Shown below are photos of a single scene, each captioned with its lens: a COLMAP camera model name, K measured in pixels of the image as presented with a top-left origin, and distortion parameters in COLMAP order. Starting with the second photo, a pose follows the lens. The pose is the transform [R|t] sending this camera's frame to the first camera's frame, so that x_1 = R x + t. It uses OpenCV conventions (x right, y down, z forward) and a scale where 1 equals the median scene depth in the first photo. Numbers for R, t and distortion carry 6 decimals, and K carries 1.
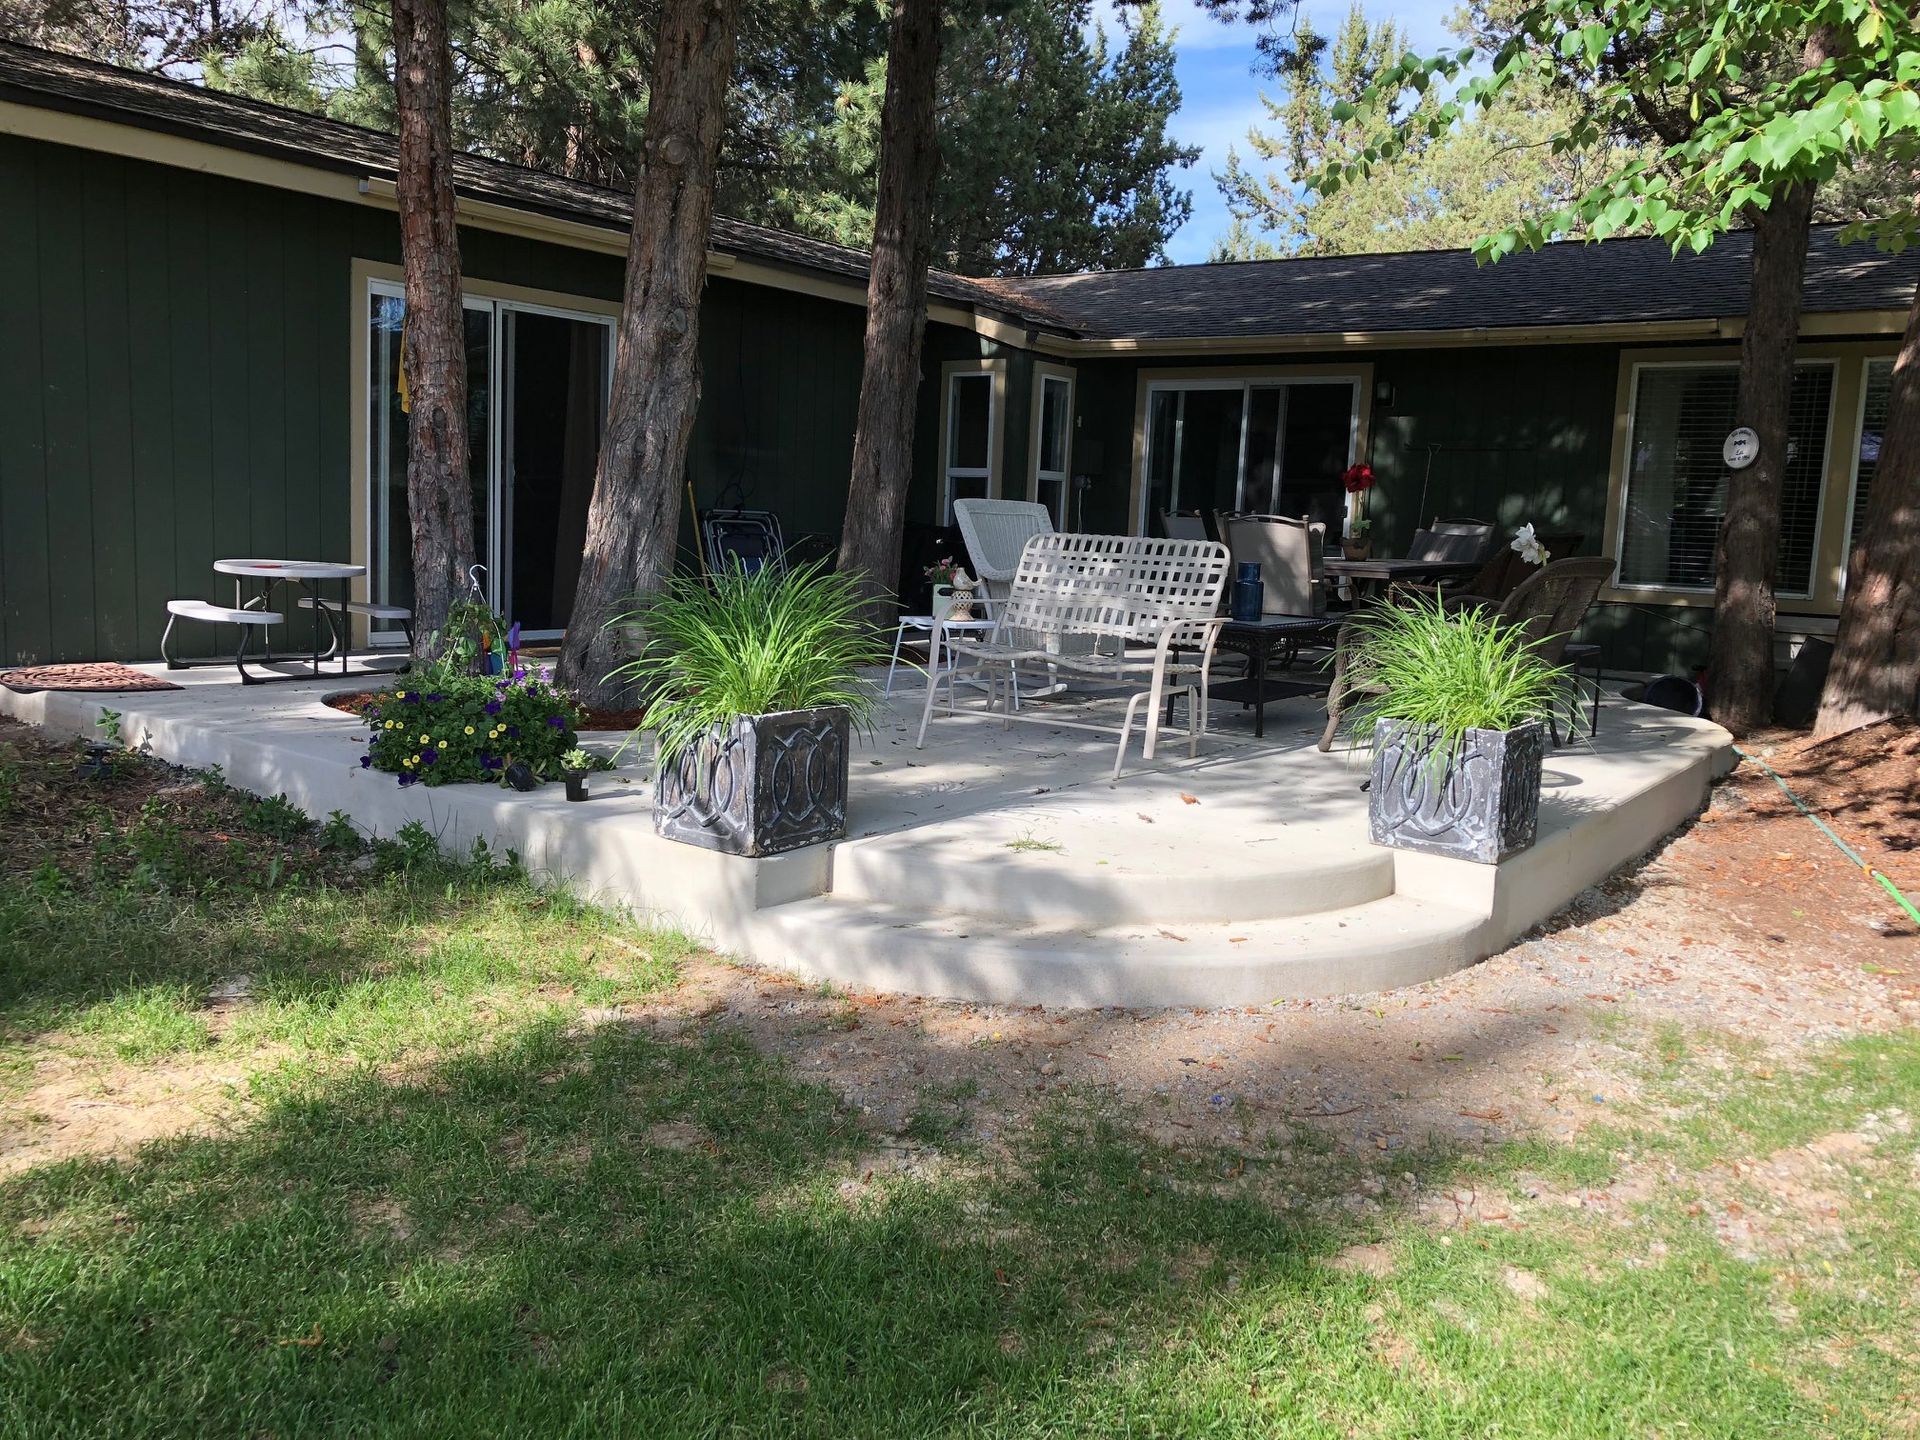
lens RADIAL K [[1549.4, 0, 960.0], [0, 1549.4, 720.0], [0, 0, 1]] dist [-0.000170, -0.004681]
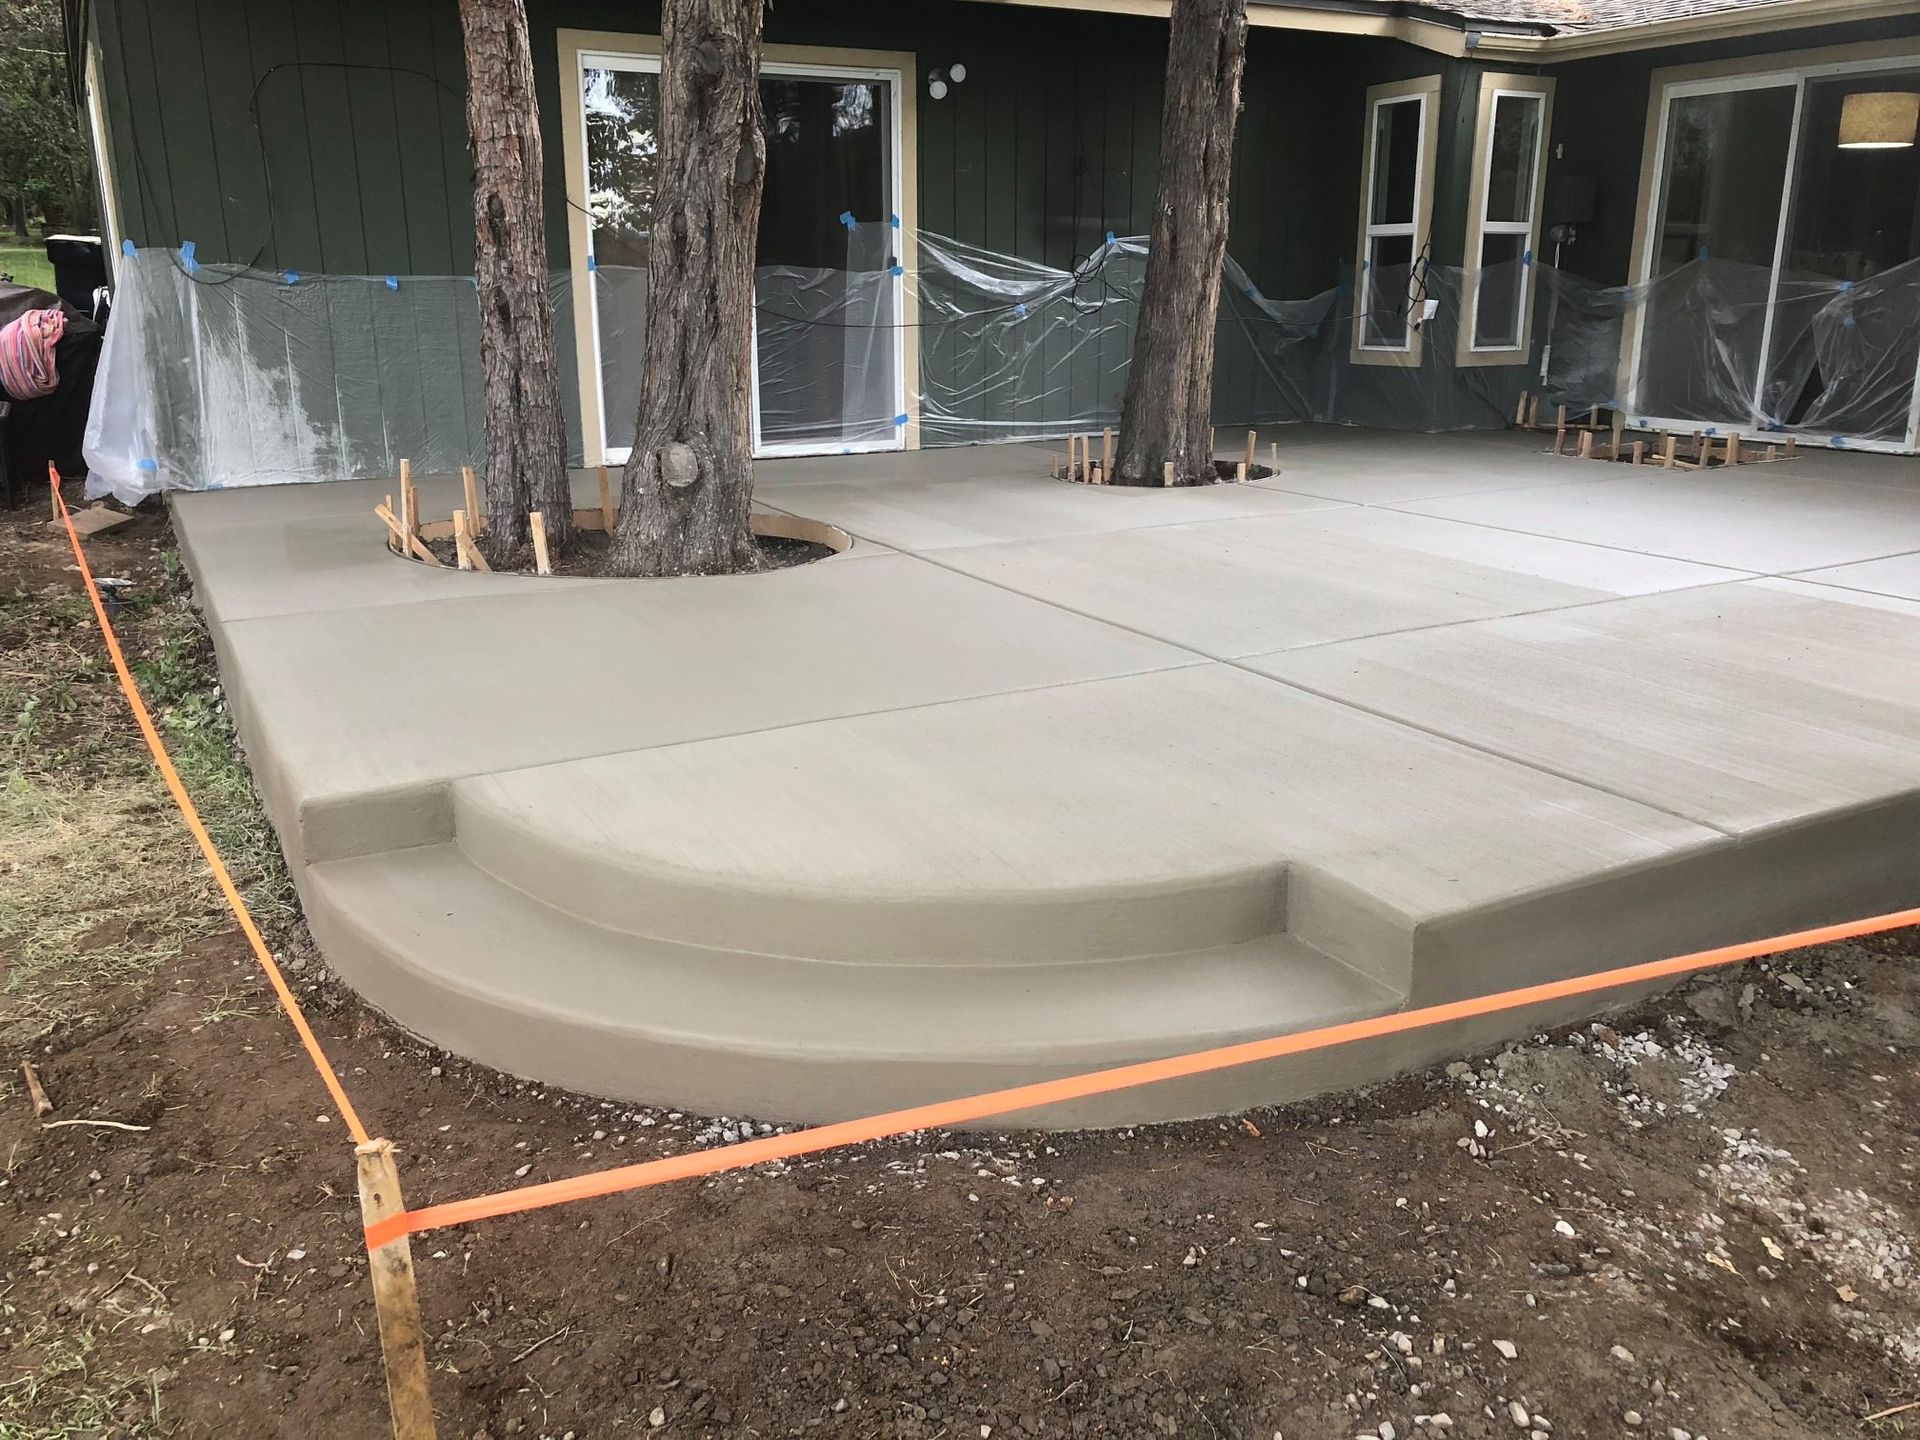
lens RADIAL K [[1549.4, 0, 960.0], [0, 1549.4, 720.0], [0, 0, 1]] dist [-0.000170, -0.004681]
pose [[0.899817, 0.072307, -0.430233, 0.237709], [-0.013613, 0.990343, 0.137971, -0.026815], [0.436054, -0.118292, 0.892112, 0.247128]]
